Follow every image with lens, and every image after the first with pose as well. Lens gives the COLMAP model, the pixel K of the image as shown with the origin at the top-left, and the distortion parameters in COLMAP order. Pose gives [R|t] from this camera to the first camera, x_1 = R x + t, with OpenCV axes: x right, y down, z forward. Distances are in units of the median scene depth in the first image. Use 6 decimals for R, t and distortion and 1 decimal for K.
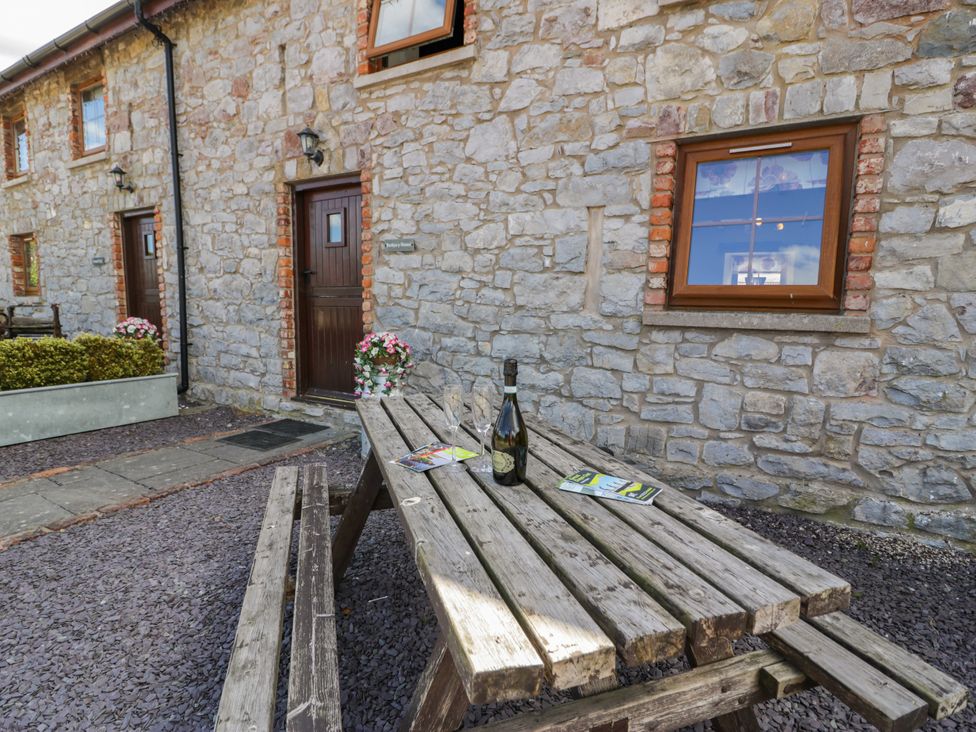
lens RADIAL K [[507.3, 0, 488.0], [0, 507.3, 366.0], [0, 0, 1]] dist [0.004022, -0.015598]
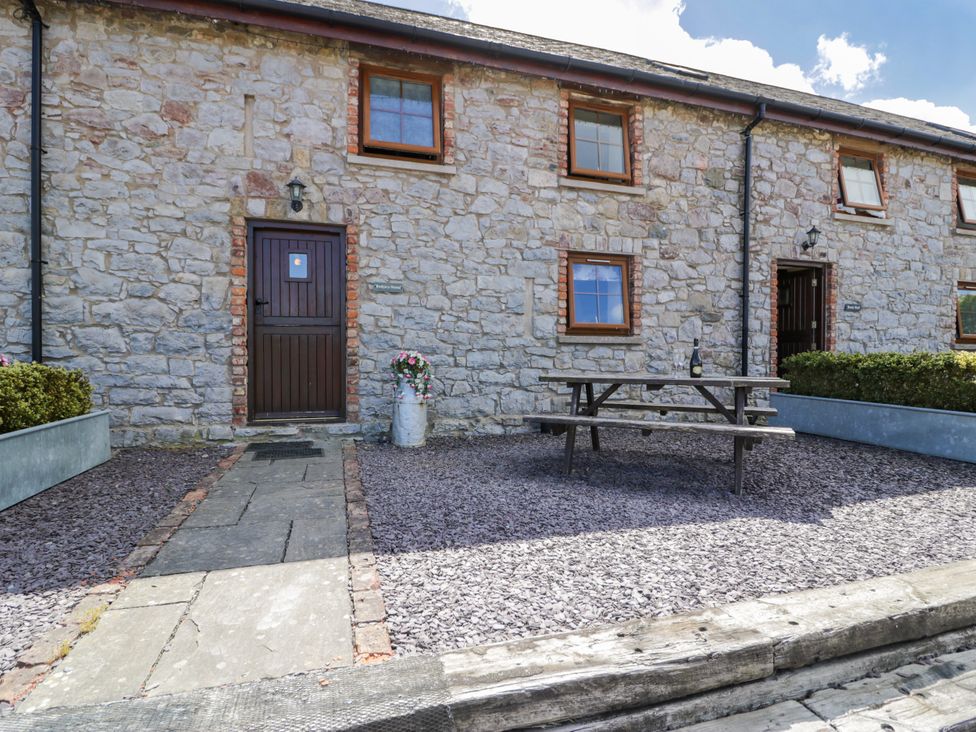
lens RADIAL K [[507.3, 0, 488.0], [0, 507.3, 366.0], [0, 0, 1]] dist [0.004022, -0.015598]
pose [[0.676965, -0.029965, 0.735405, -1.134802], [0.098696, 0.993843, -0.050358, 0.066462], [-0.729367, 0.106672, 0.675754, -0.066344]]
